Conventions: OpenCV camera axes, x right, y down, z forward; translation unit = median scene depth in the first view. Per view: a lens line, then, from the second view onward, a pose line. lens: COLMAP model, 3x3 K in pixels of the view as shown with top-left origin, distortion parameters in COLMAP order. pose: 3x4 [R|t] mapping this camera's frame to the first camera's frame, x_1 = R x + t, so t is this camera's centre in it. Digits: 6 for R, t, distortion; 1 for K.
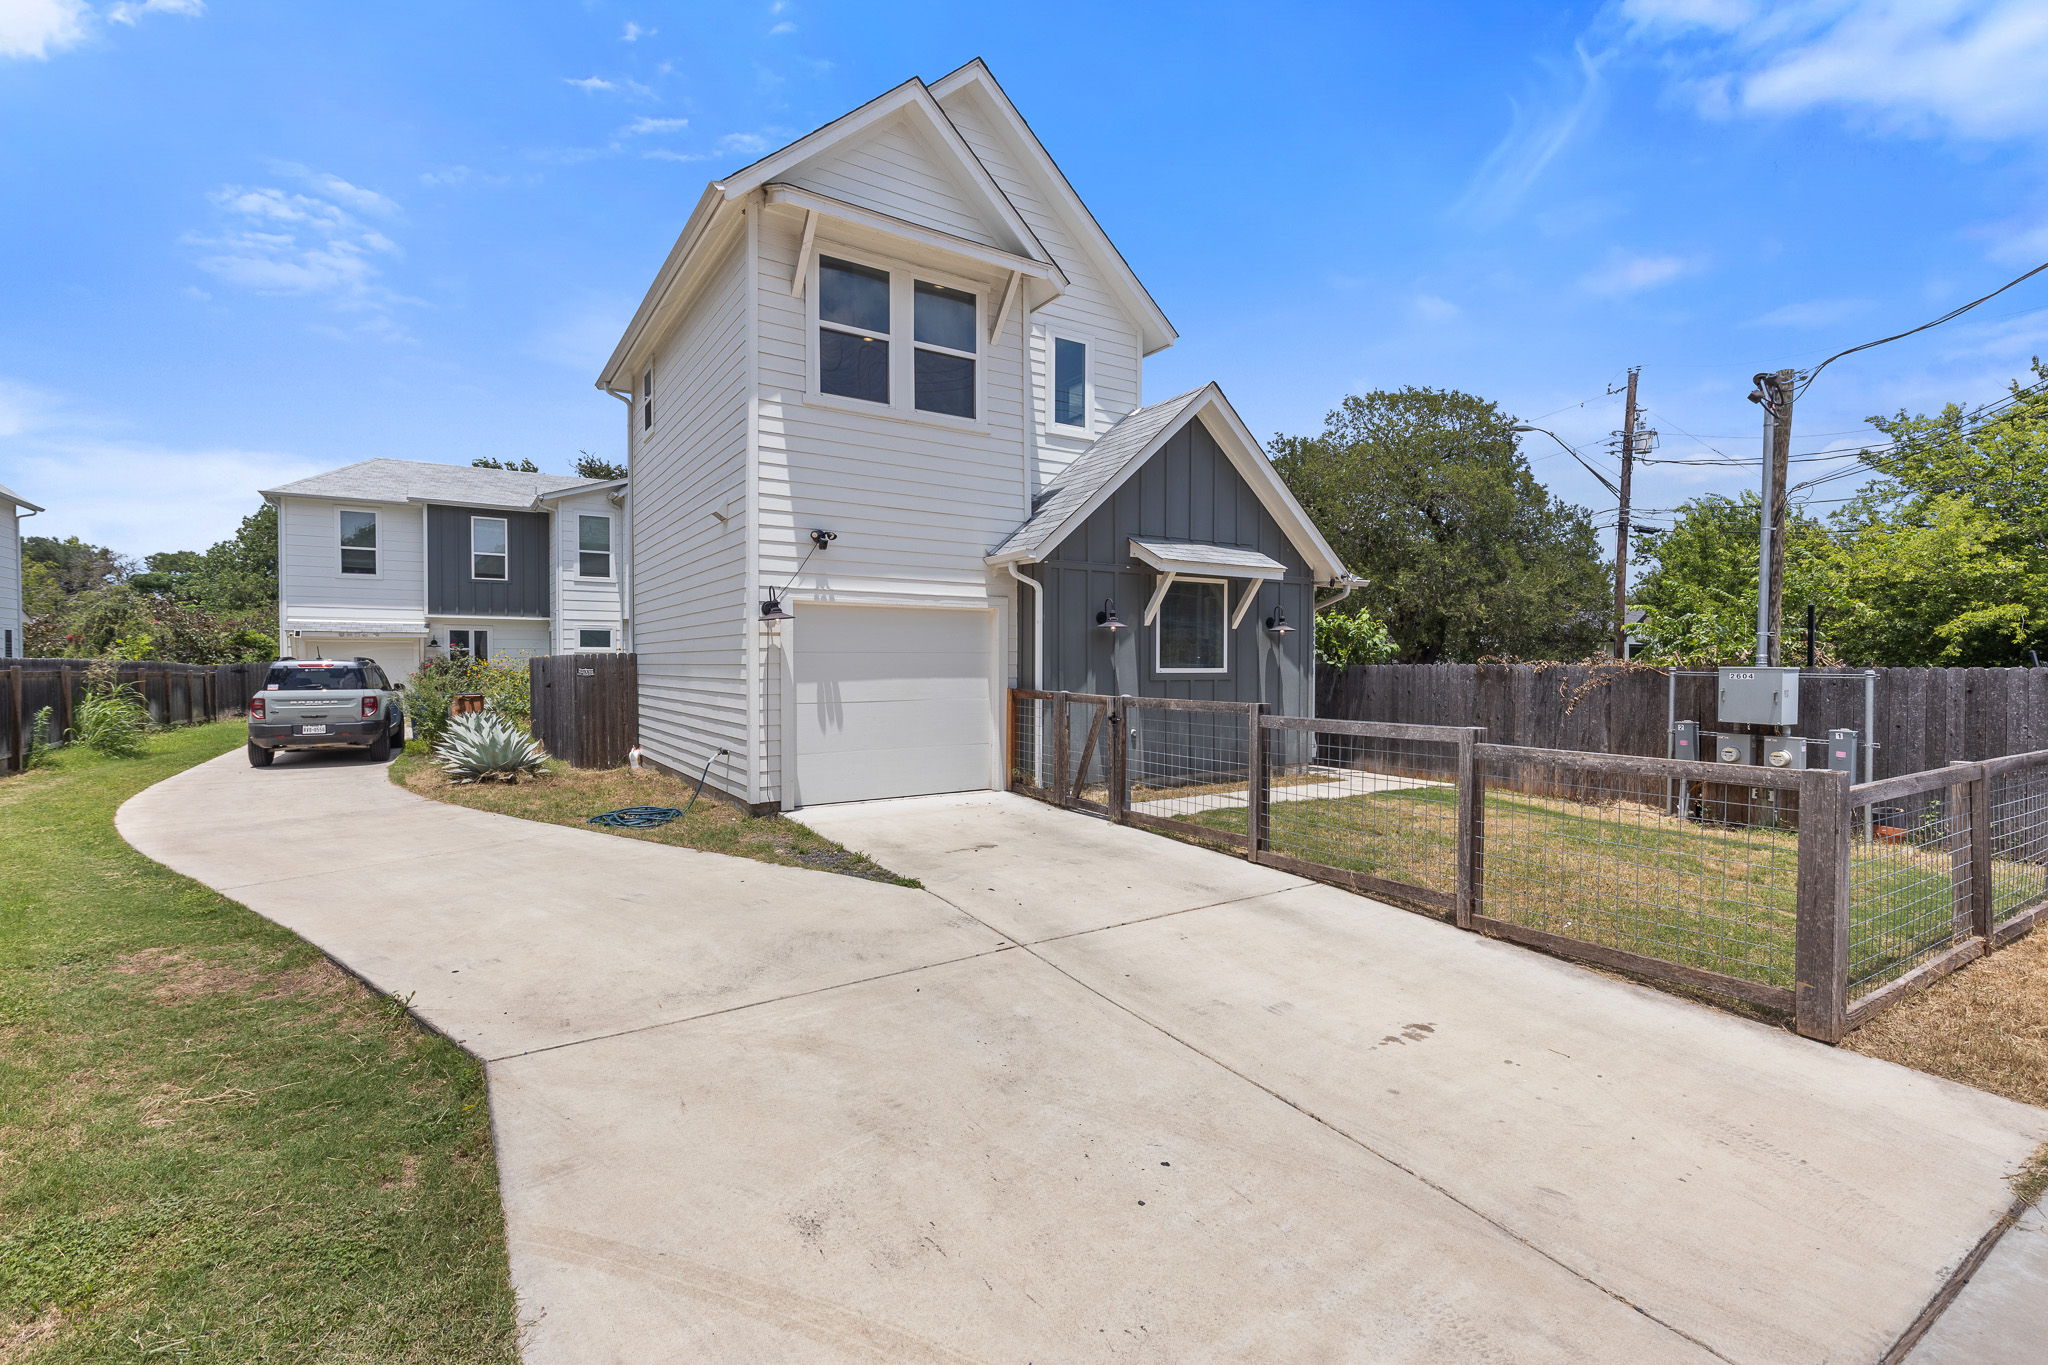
lens RADIAL K [[918.1, 0, 1026.5], [0, 918.1, 672.8], [0, 0, 1]] dist [0.001907, 0.000105]
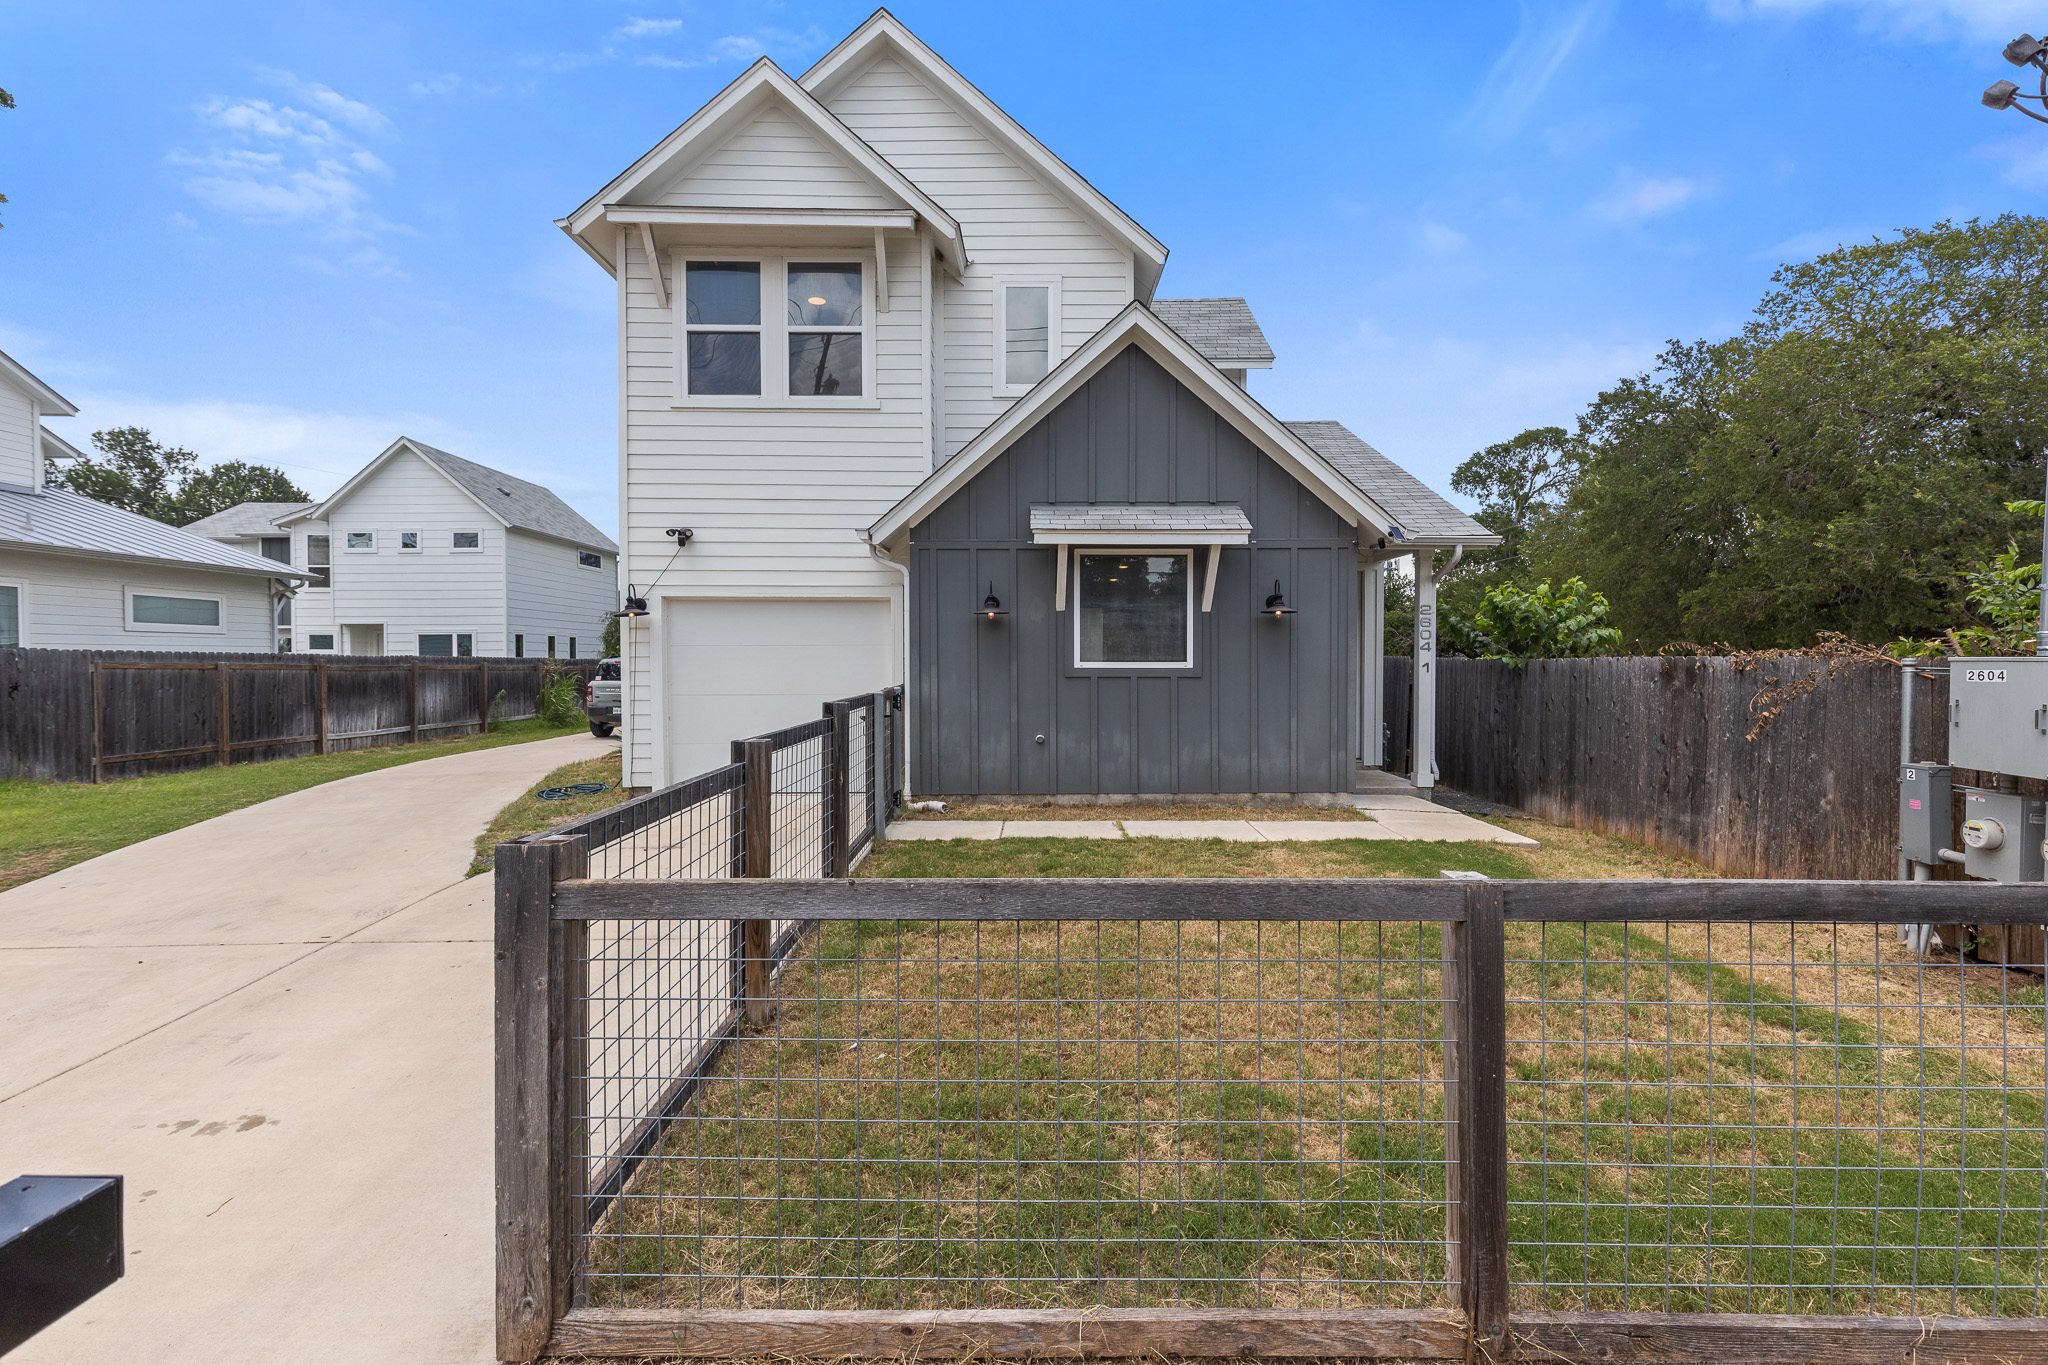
lens RADIAL K [[914.2, 0, 1027.3], [0, 914.2, 678.9], [0, 0, 1]] dist [-0.000478, -0.000386]
pose [[0.841825, 0.008785, -0.539680, 0.590840], [-0.005417, 0.999955, 0.007828, 0.004307], [0.539724, -0.003666, 0.841834, 0.306297]]
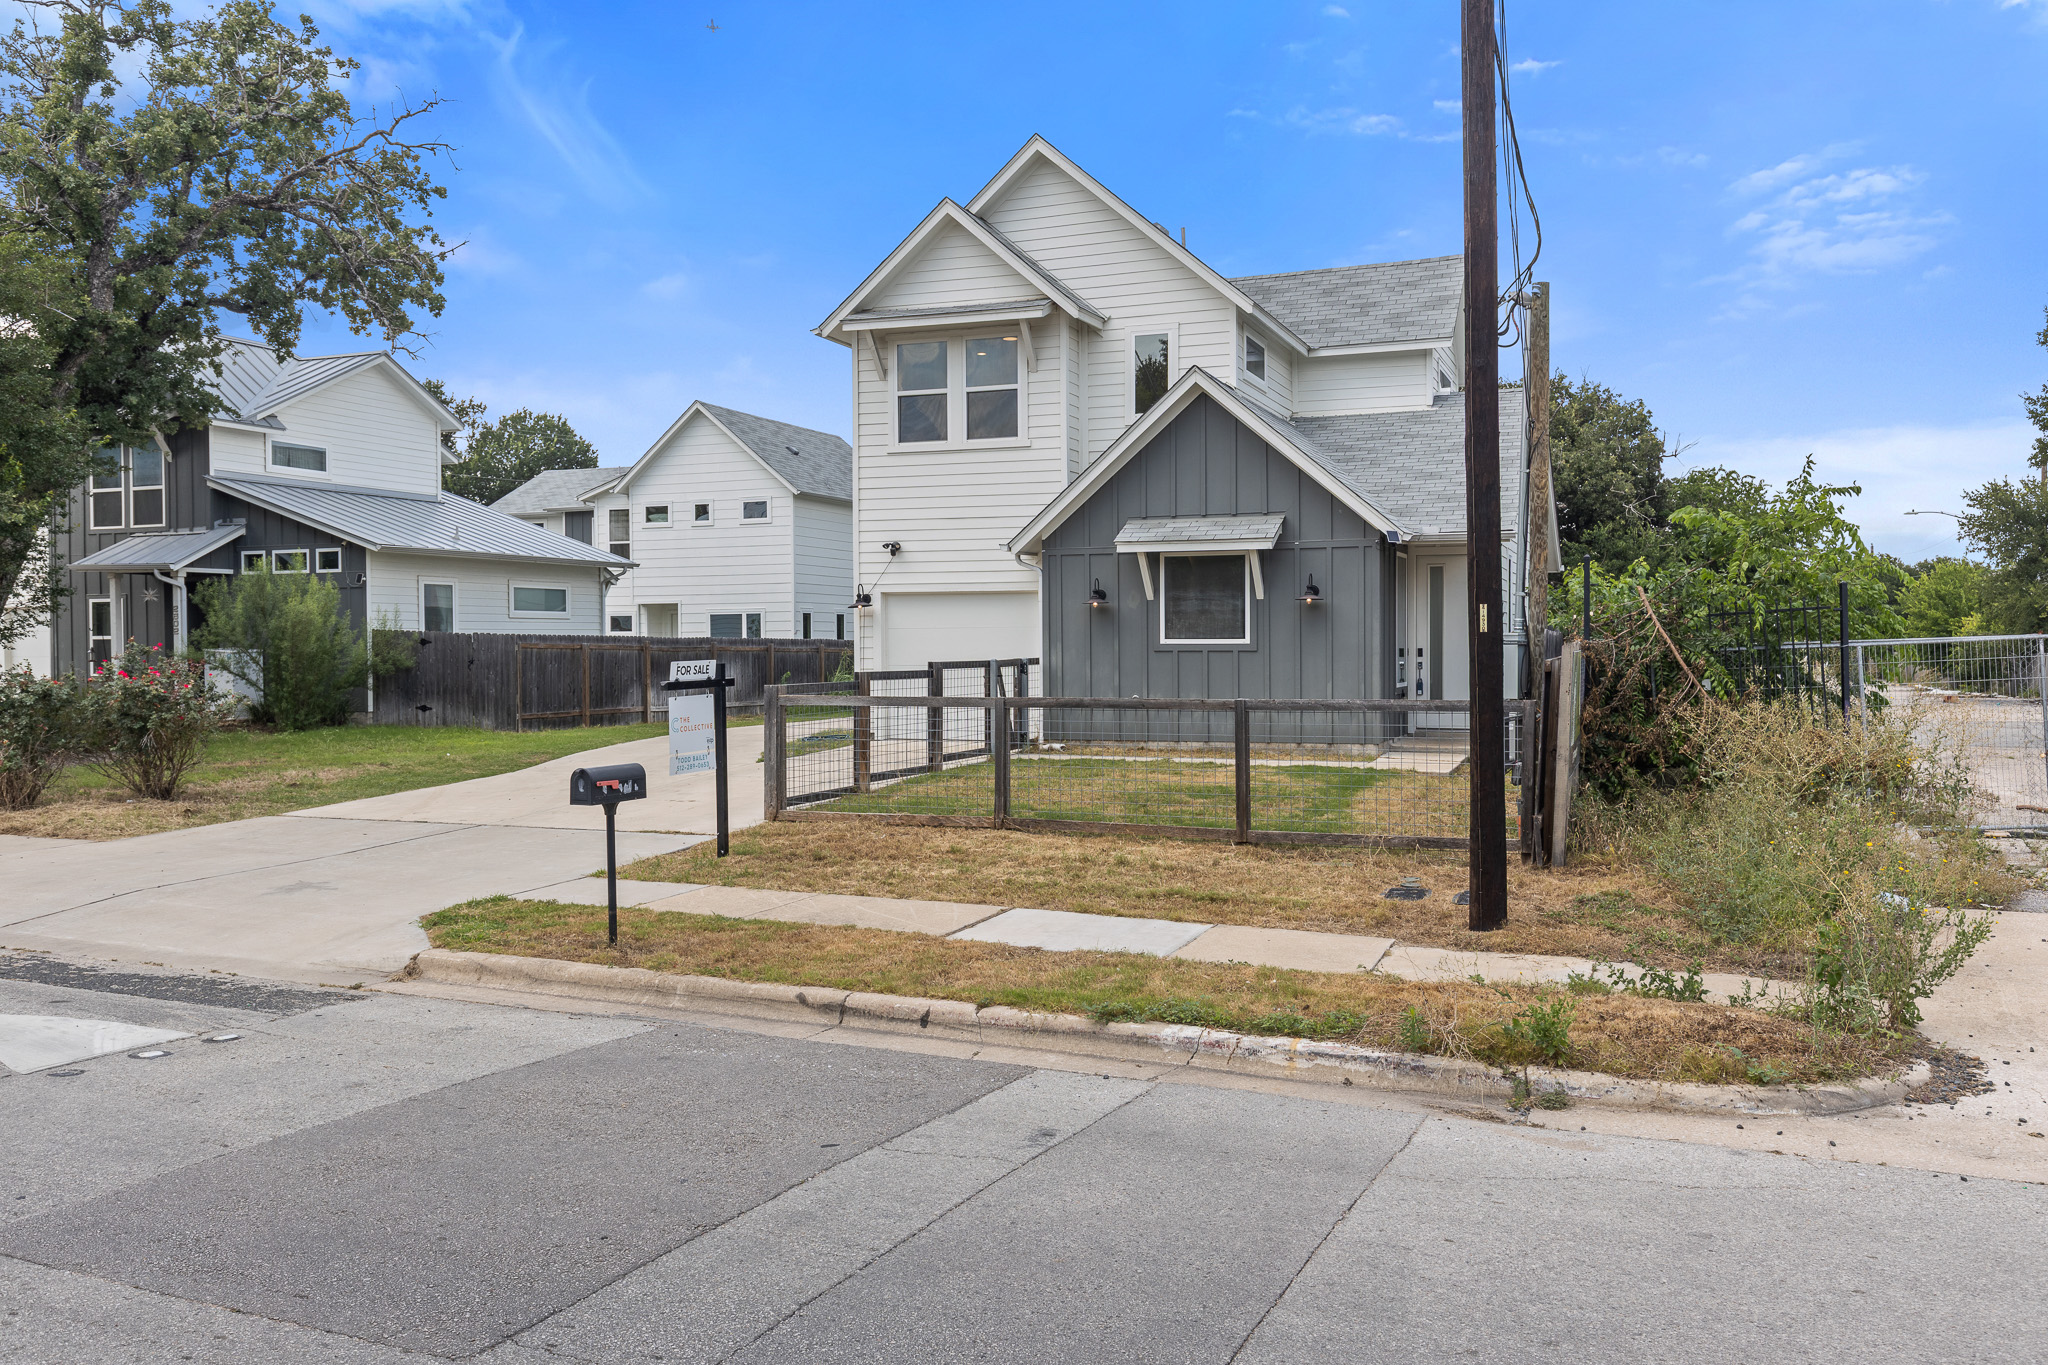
lens RADIAL K [[1611.5, 0, 1021.2], [0, 1611.5, 691.3], [0, 0, 1]] dist [-0.004789, -0.002388]
pose [[0.576477, 0.019898, -0.816871, 1.707931], [-0.006284, 0.999782, 0.019919, 0.020699], [0.817090, -0.006350, 0.576476, -0.236796]]
